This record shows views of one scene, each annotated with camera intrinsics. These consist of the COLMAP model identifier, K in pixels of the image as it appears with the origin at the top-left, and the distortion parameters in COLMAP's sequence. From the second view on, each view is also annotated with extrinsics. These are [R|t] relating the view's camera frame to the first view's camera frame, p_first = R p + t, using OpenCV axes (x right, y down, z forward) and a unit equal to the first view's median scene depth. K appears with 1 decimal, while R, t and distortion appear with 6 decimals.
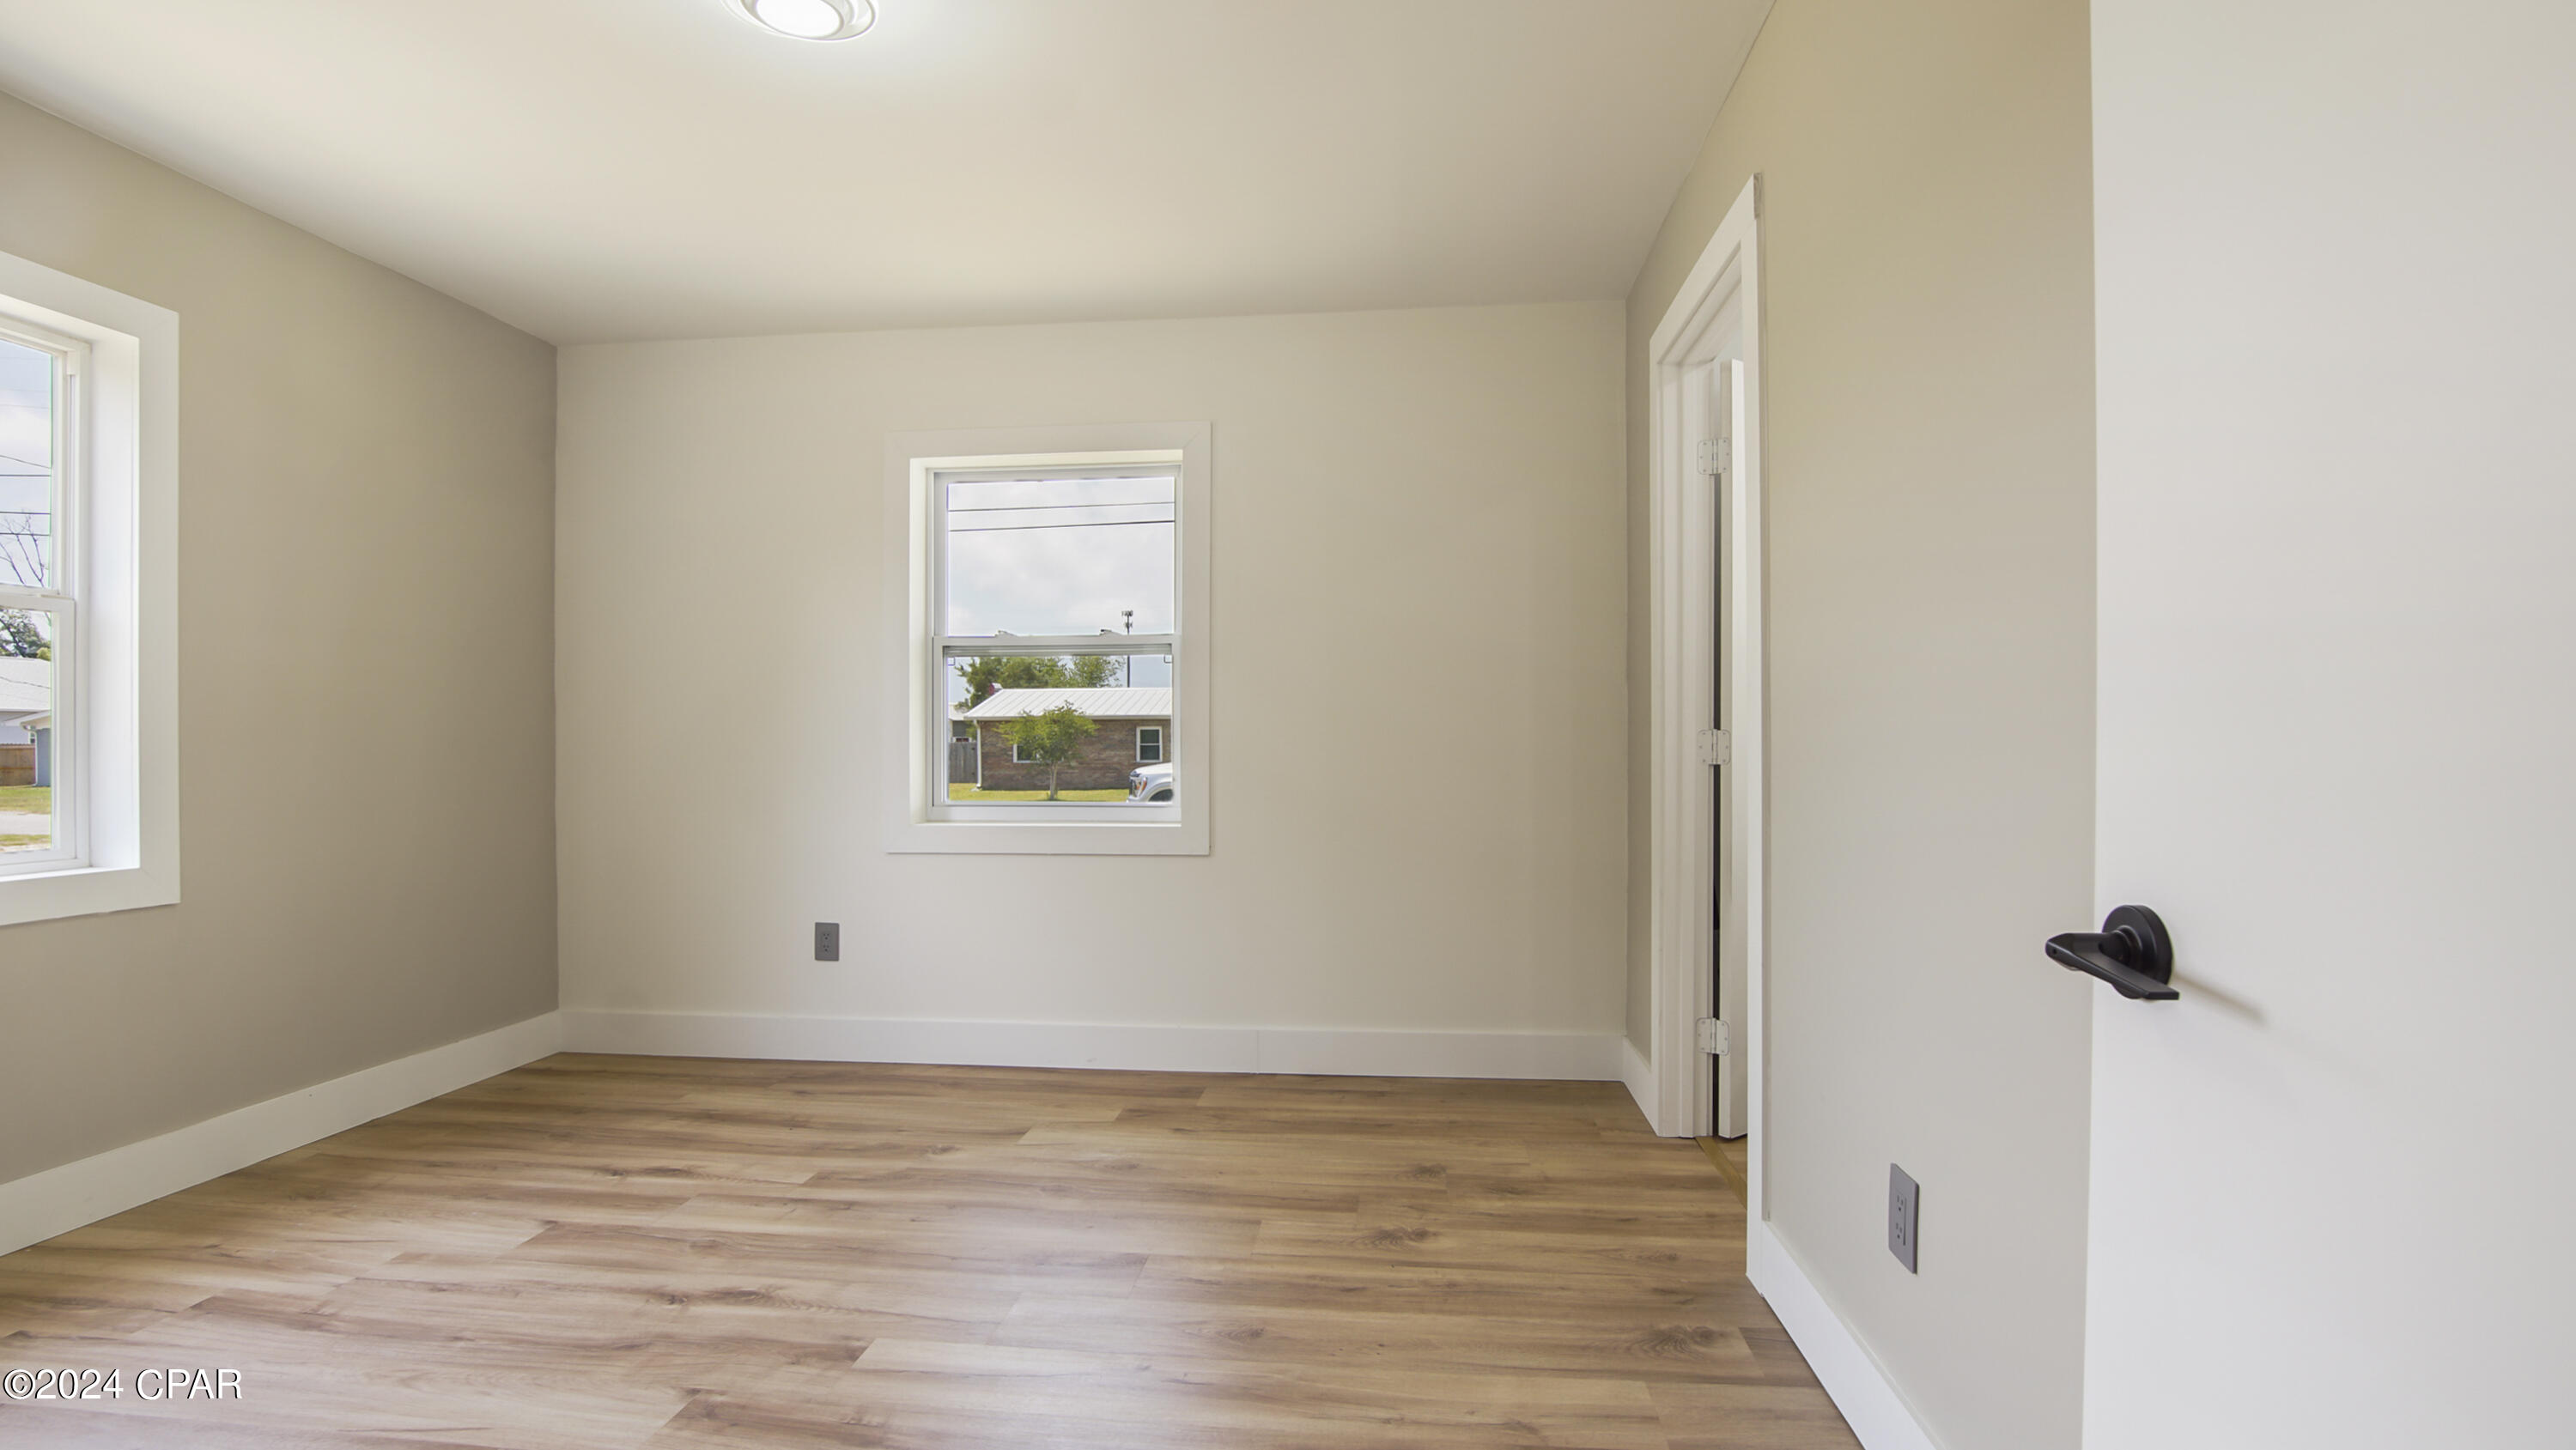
lens RADIAL K [[1175.8, 0, 1297.7], [0, 1175.8, 739.3], [0, 0, 1]] dist [-0.040358, 0.004625]
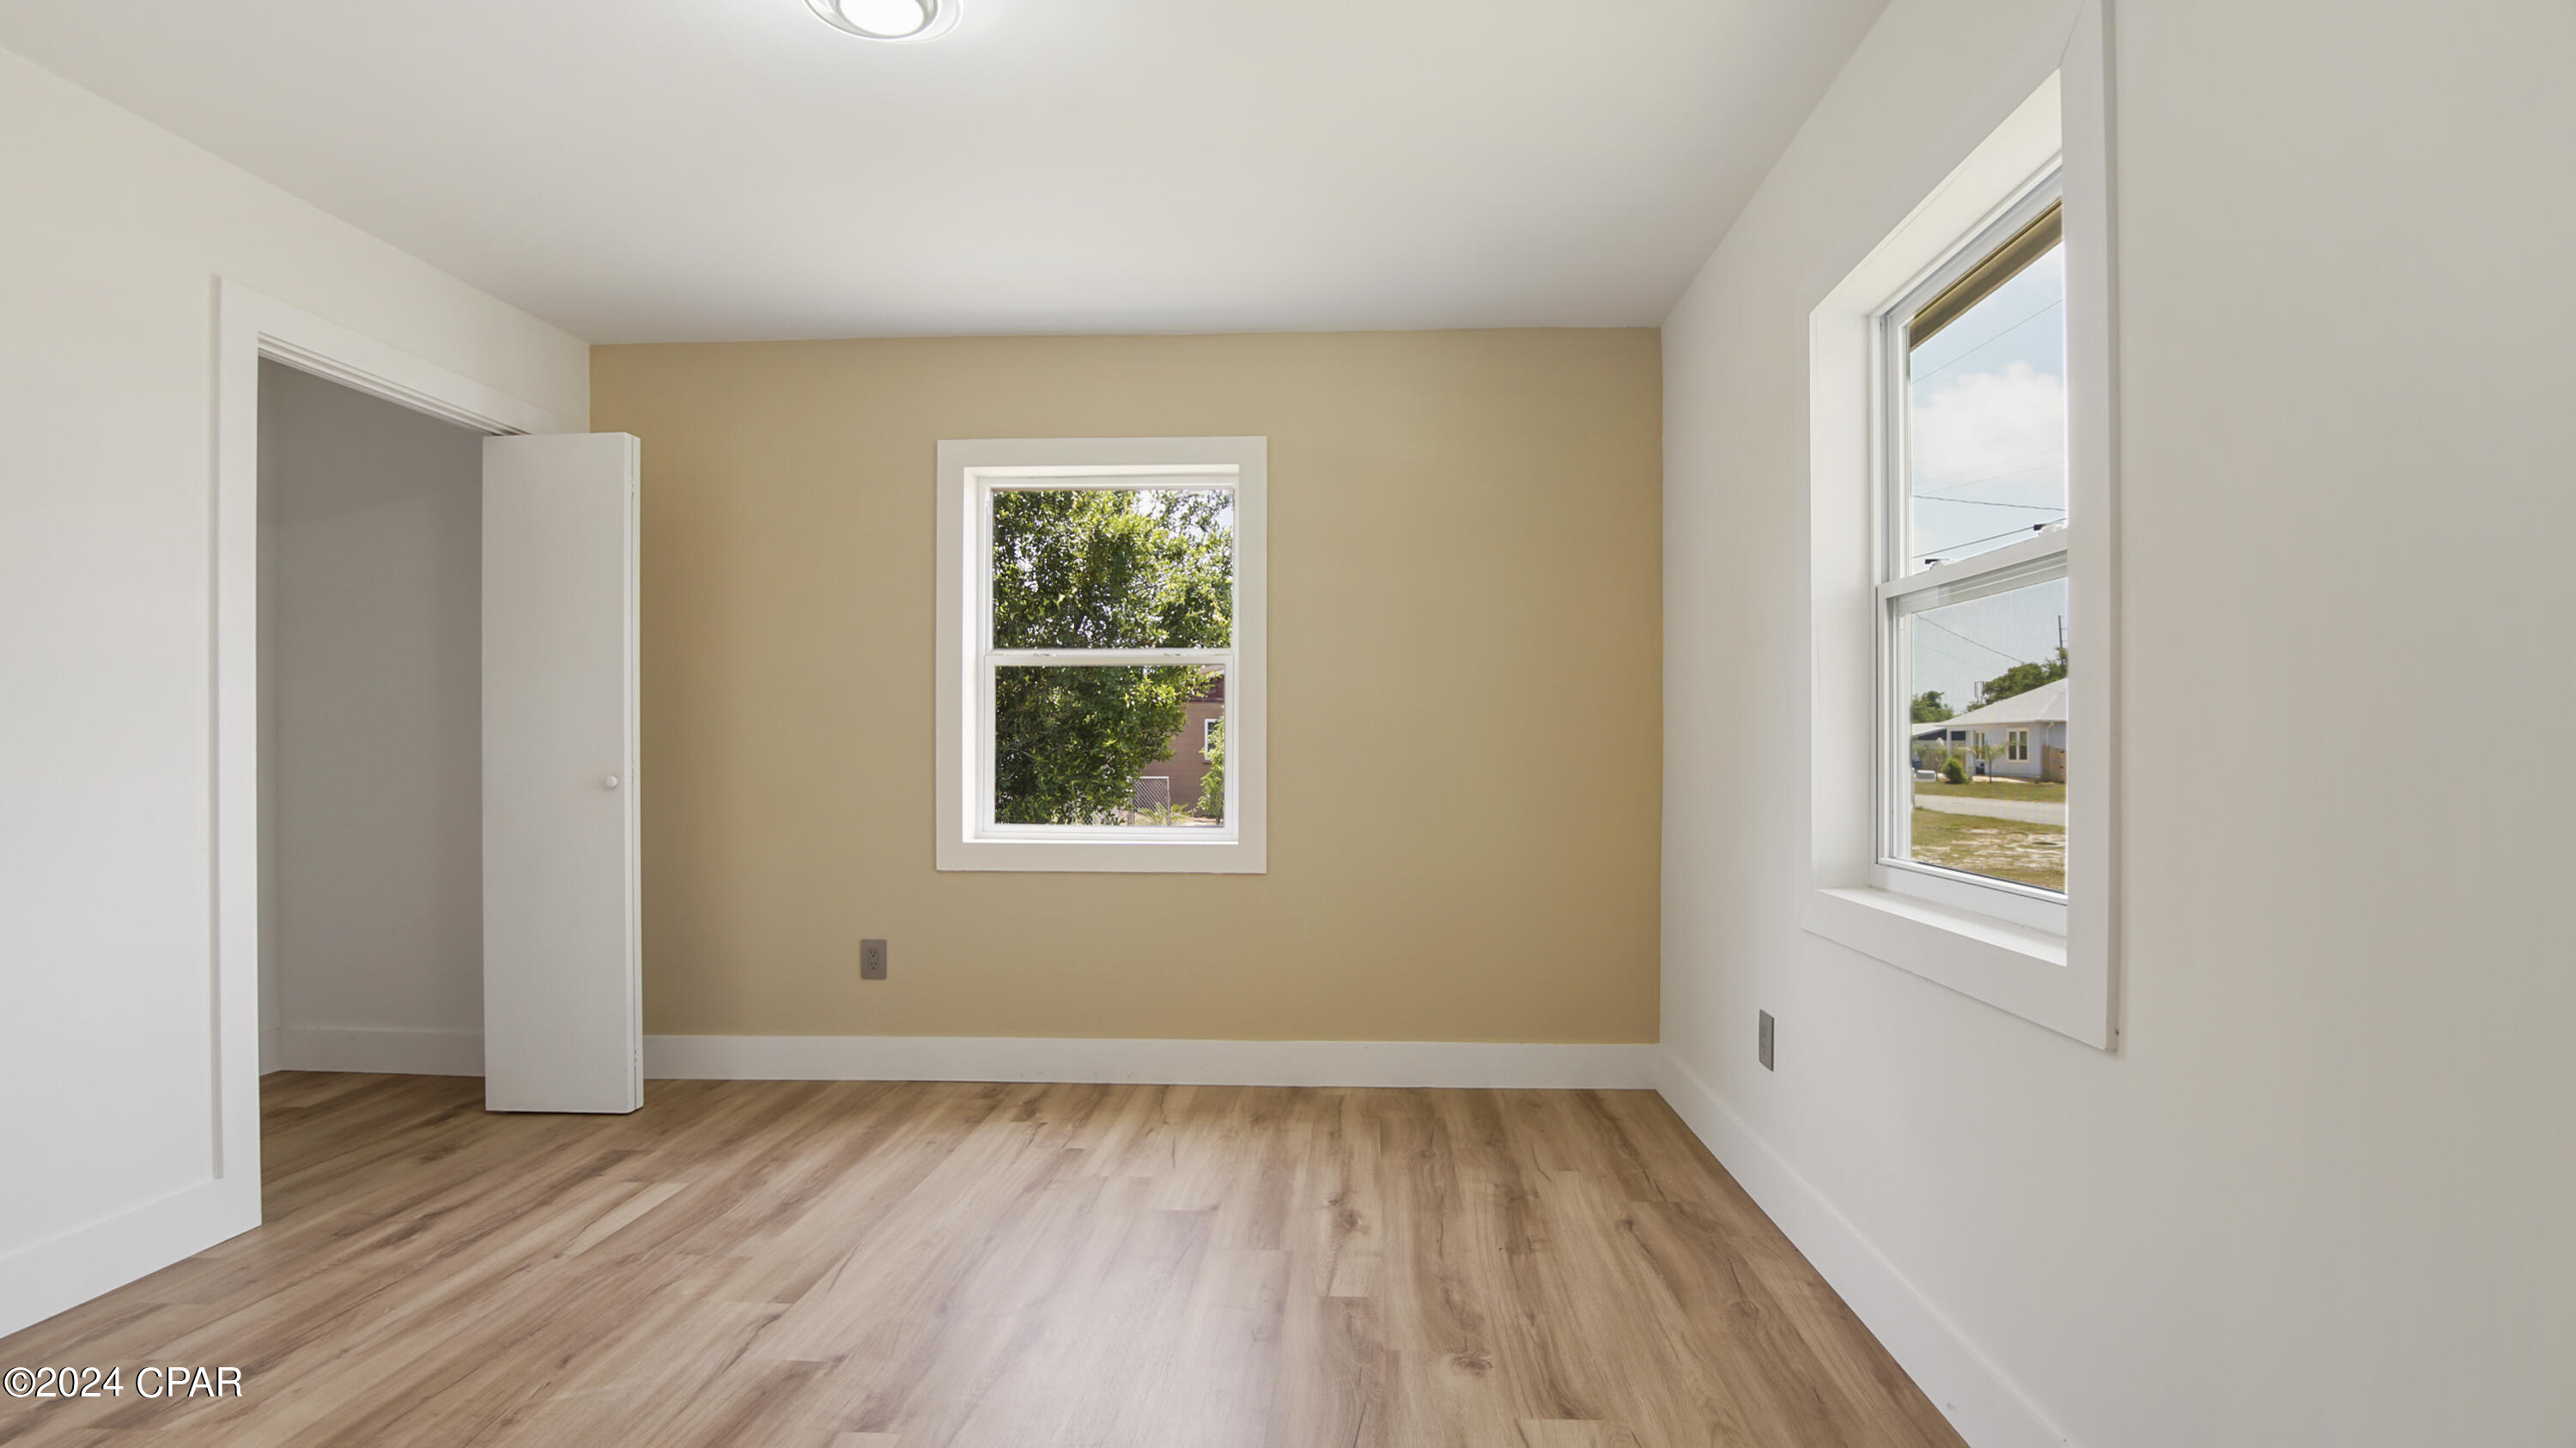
lens RADIAL K [[1176.1, 0, 1291.1], [0, 1176.1, 738.2], [0, 0, 1]] dist [-0.040358, 0.004625]
pose [[0.035231, -0.004717, -0.999368, 0.384004], [0.005271, 0.999976, -0.004534, -0.008559], [0.999365, -0.005108, 0.035255, 0.909313]]
